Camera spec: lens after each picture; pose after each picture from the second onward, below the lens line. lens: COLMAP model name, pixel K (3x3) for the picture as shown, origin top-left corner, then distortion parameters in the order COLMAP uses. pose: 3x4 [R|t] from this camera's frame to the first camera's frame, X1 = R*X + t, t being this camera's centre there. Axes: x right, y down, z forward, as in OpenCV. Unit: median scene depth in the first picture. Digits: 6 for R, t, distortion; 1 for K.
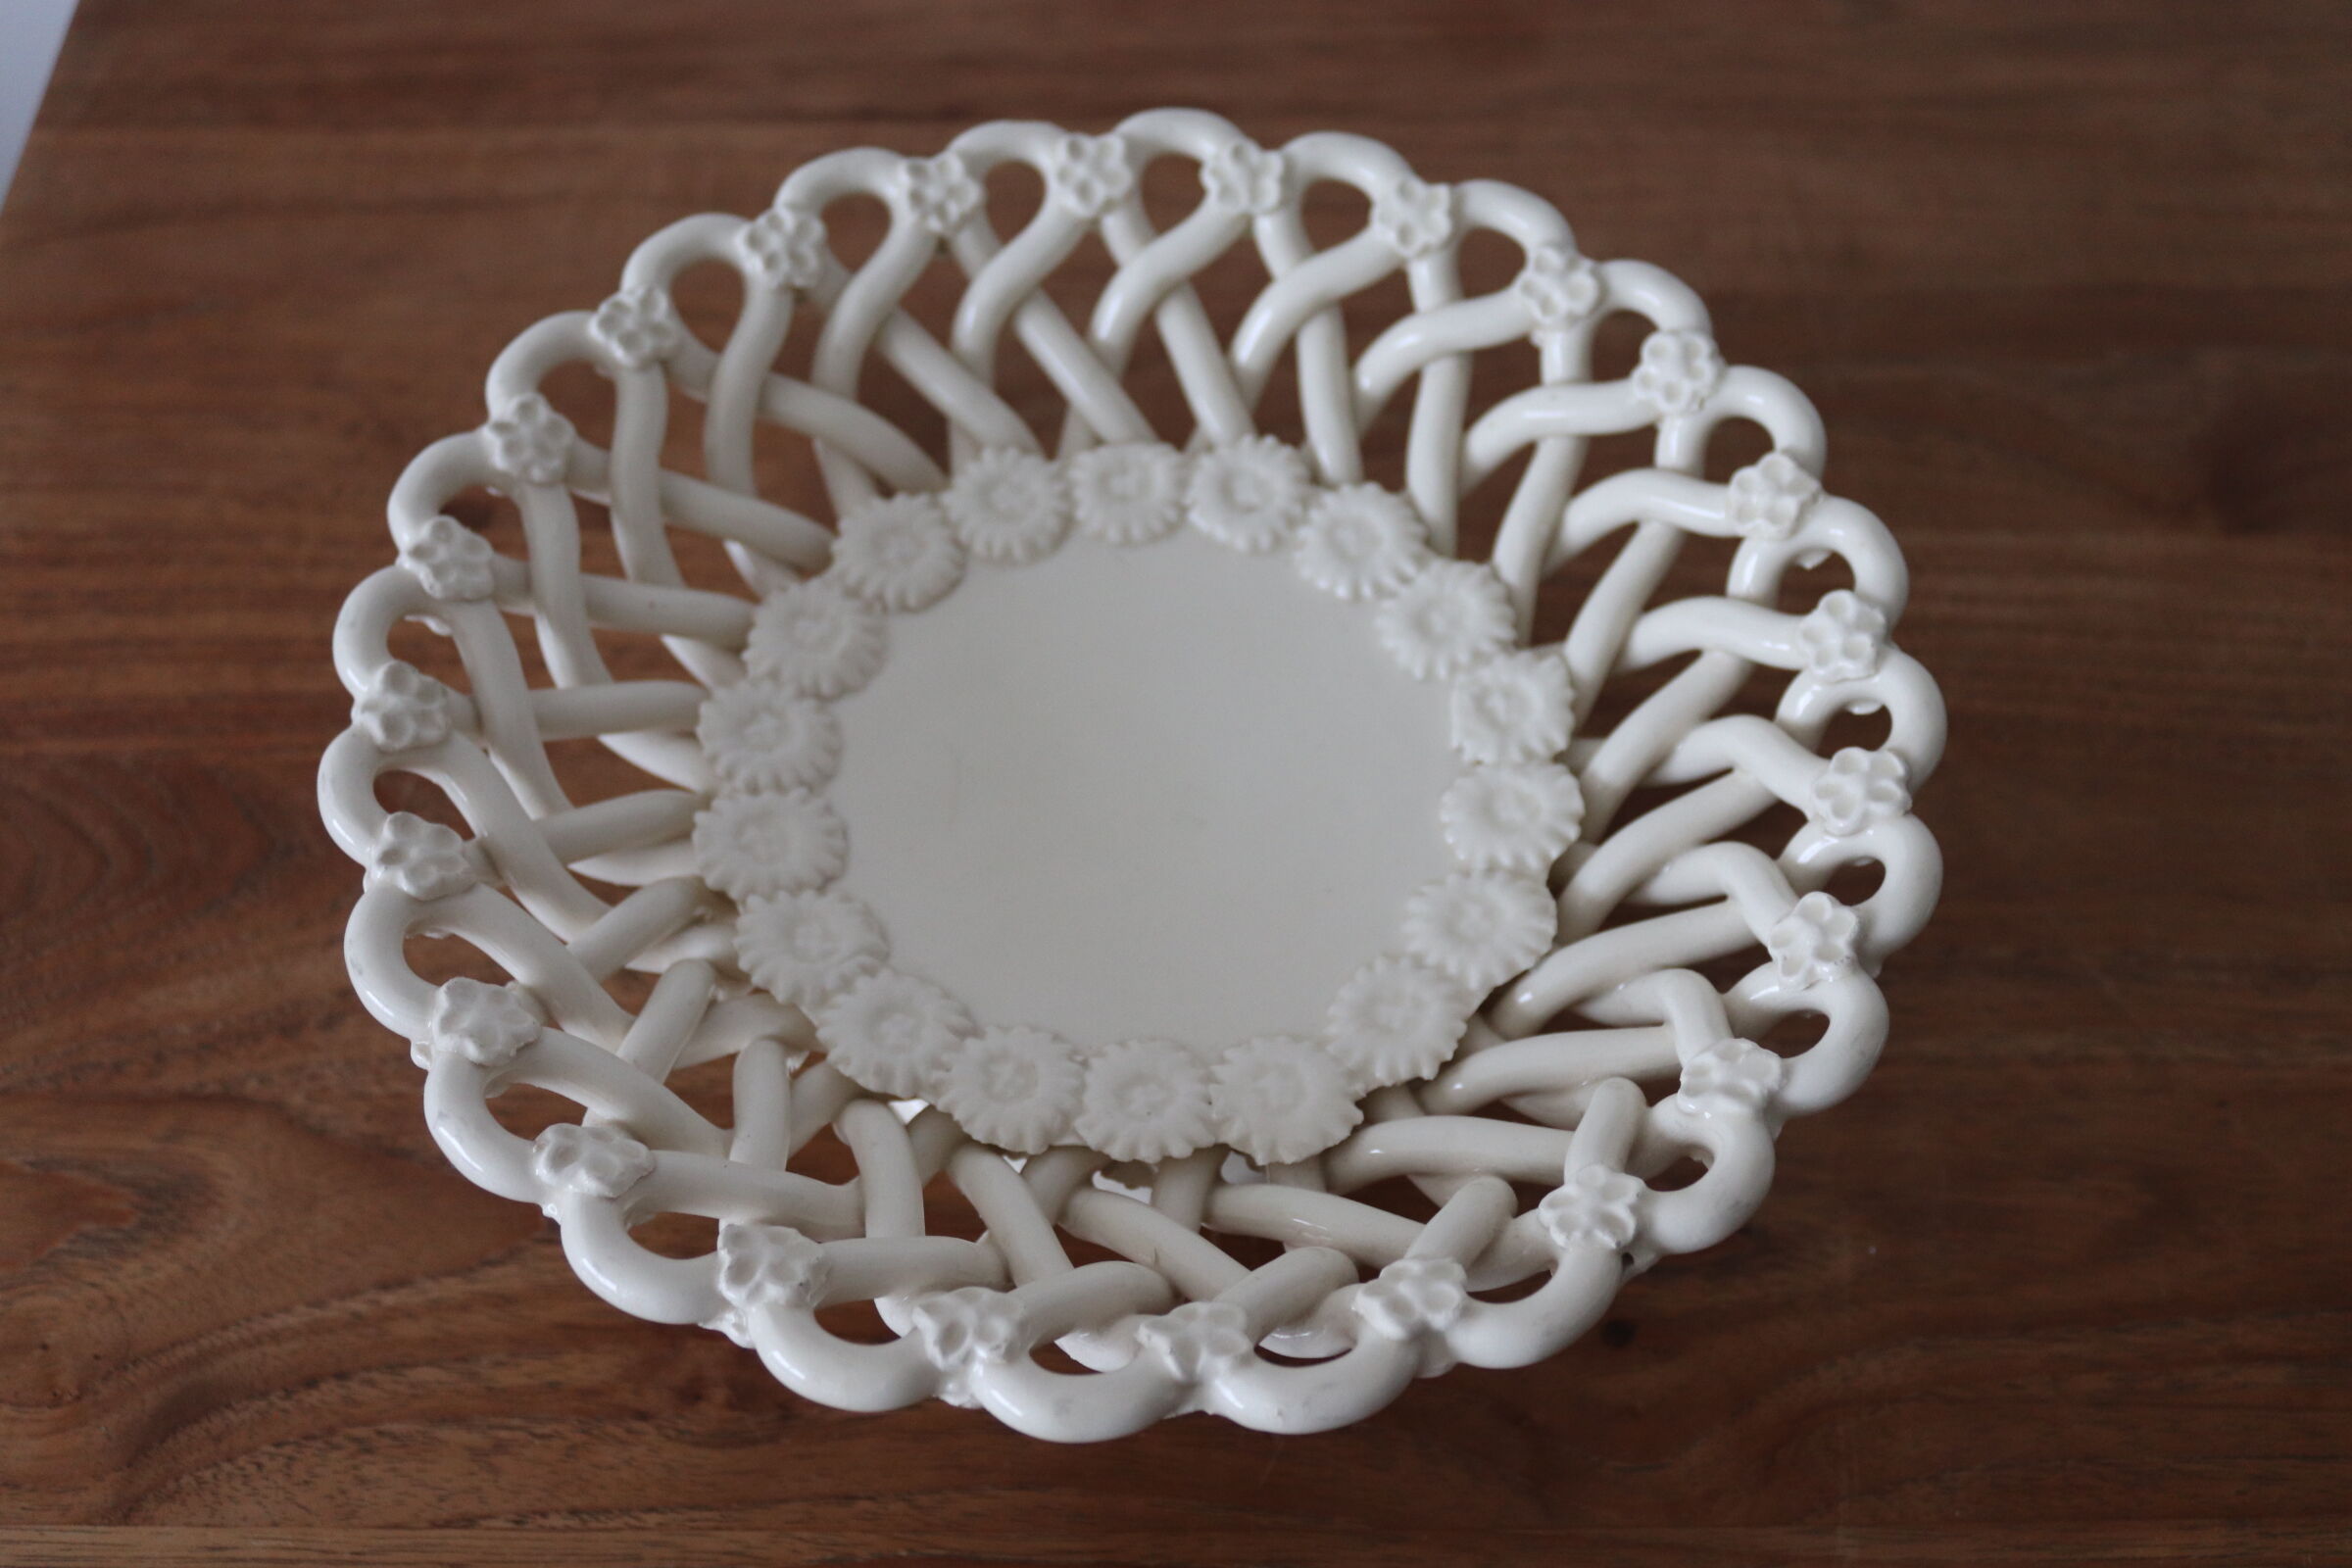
lens RADIAL K [[2686.7, 0, 1179.1], [0, 2686.7, 772.2], [0, 0, 1]] dist [-0.049269, 0.000000]
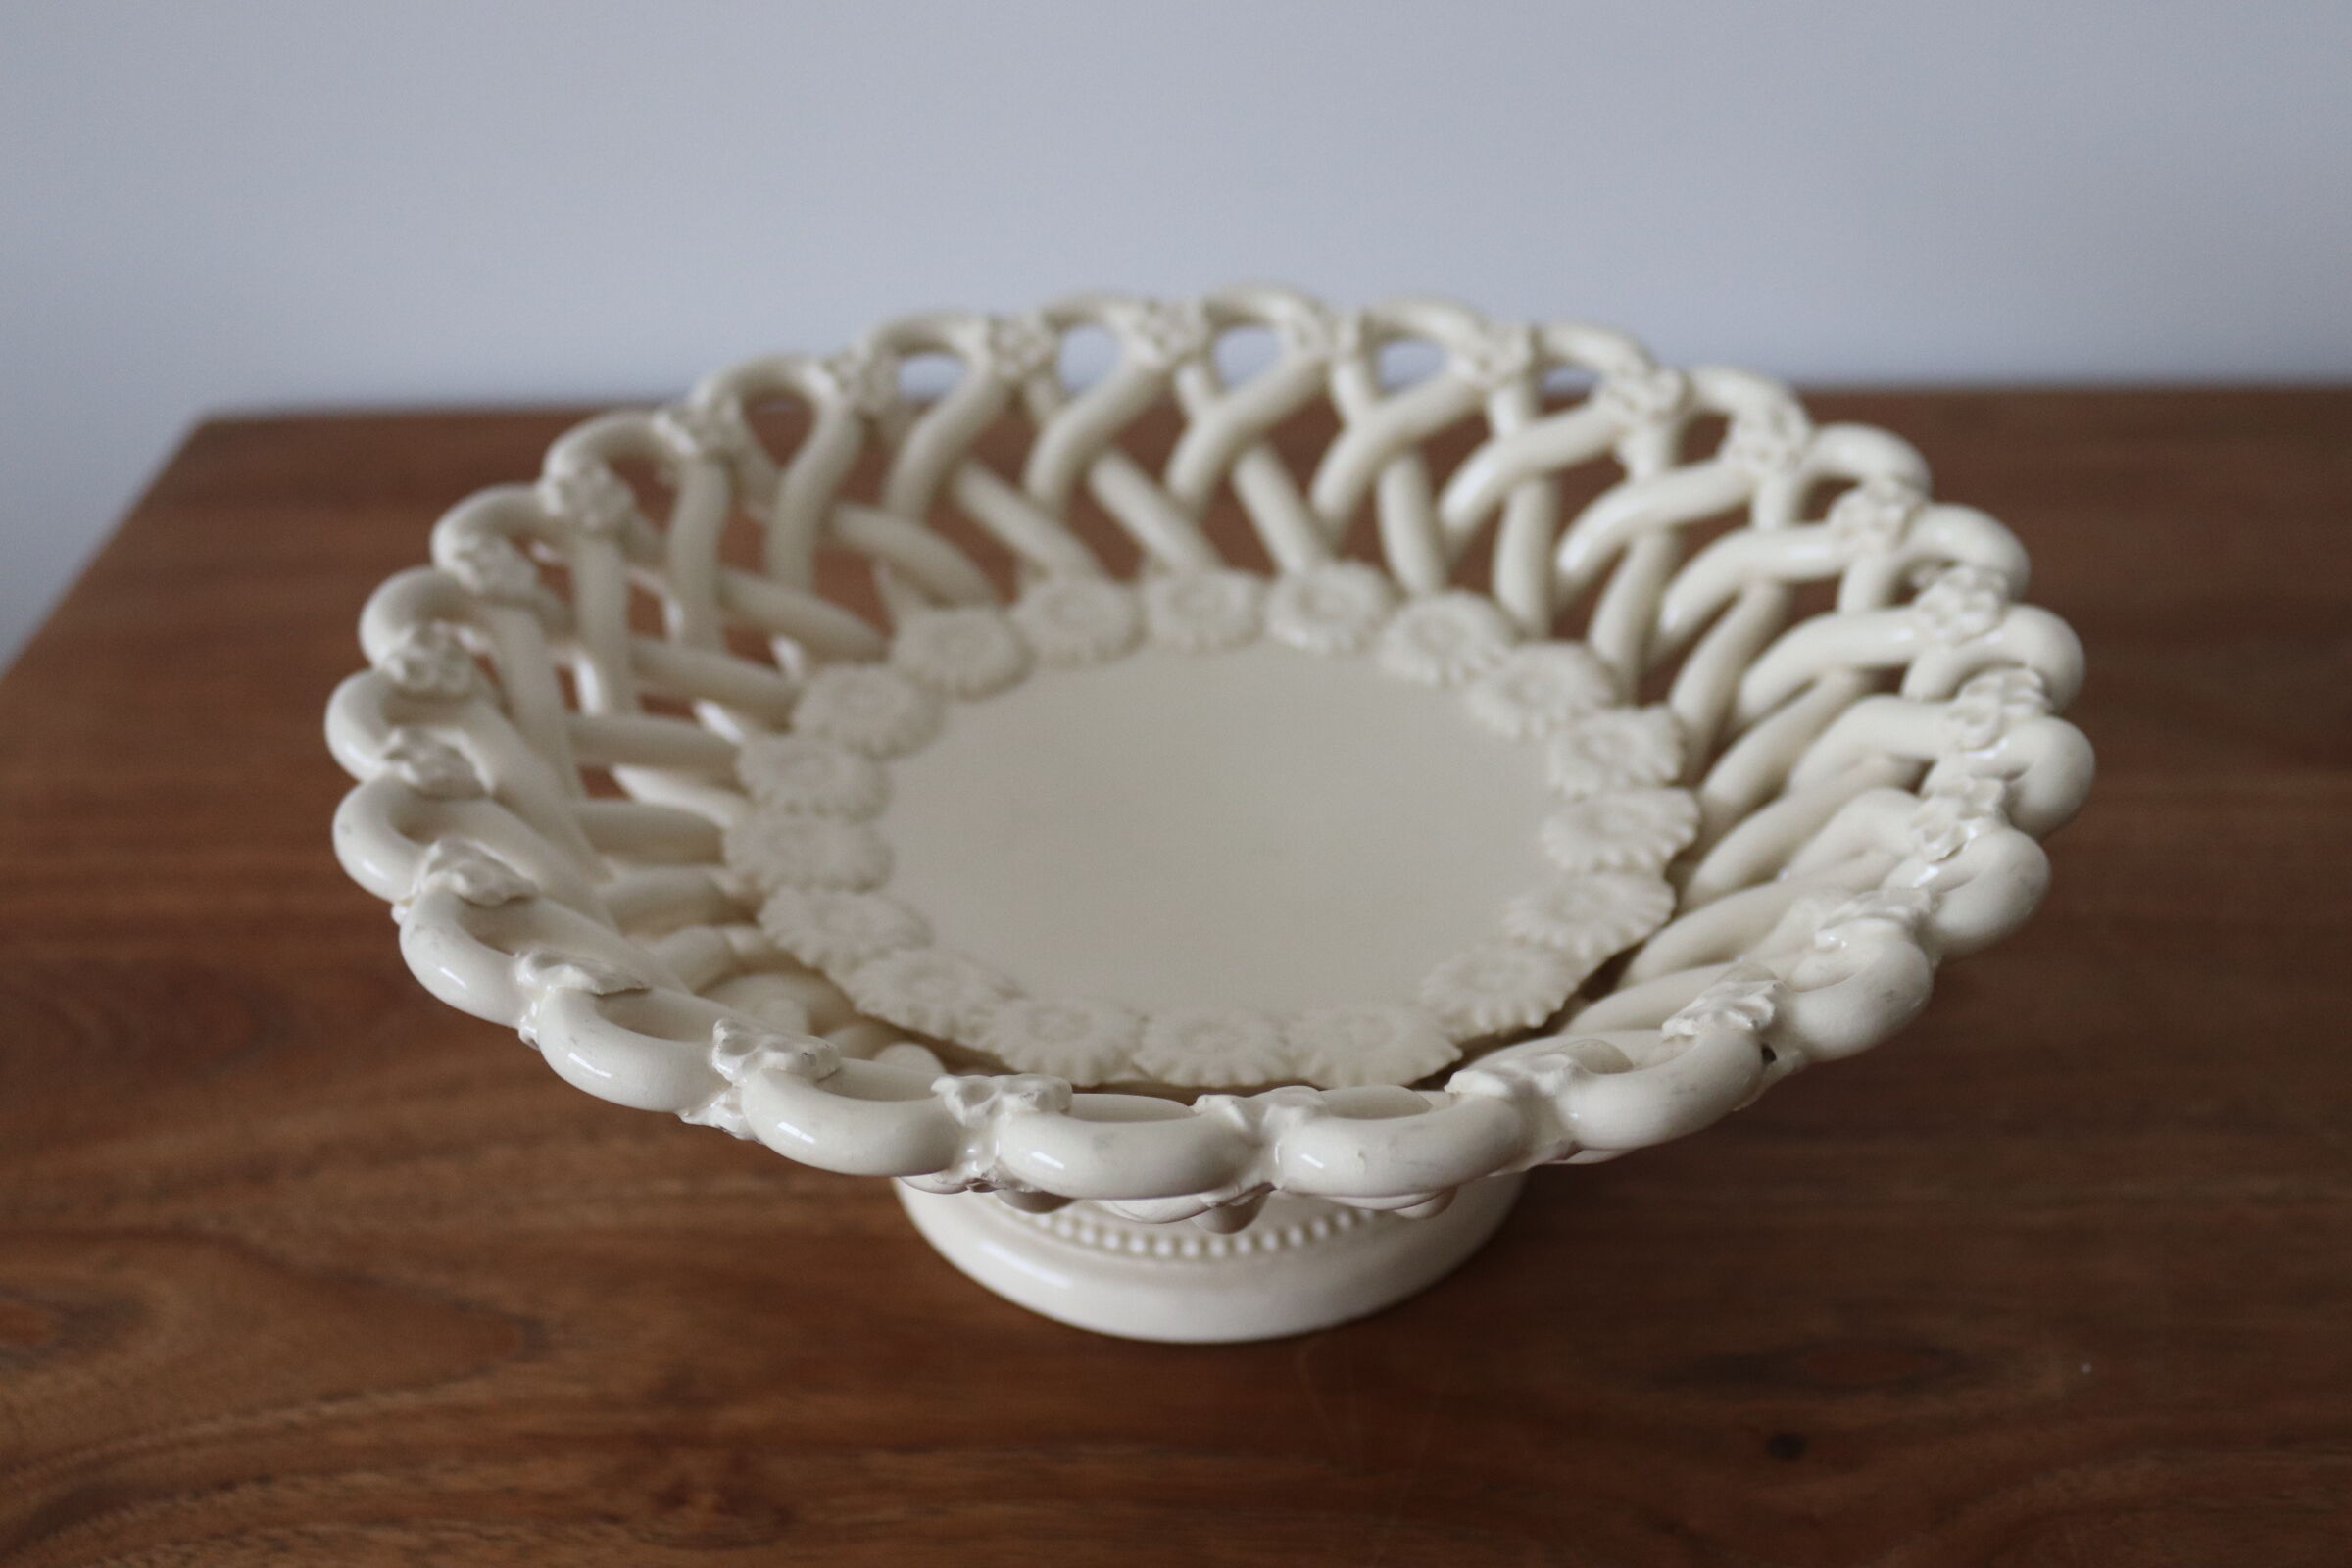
lens RADIAL K [[2879.2, 0, 1171.8], [0, 2879.2, 779.5], [0, 0, 1]] dist [-0.034482, 0.000000]
pose [[0.998955, -0.011737, -0.044168, 0.015121], [-0.007604, 0.910297, -0.413885, 0.392109], [0.045064, 0.413789, 0.909257, 0.097133]]
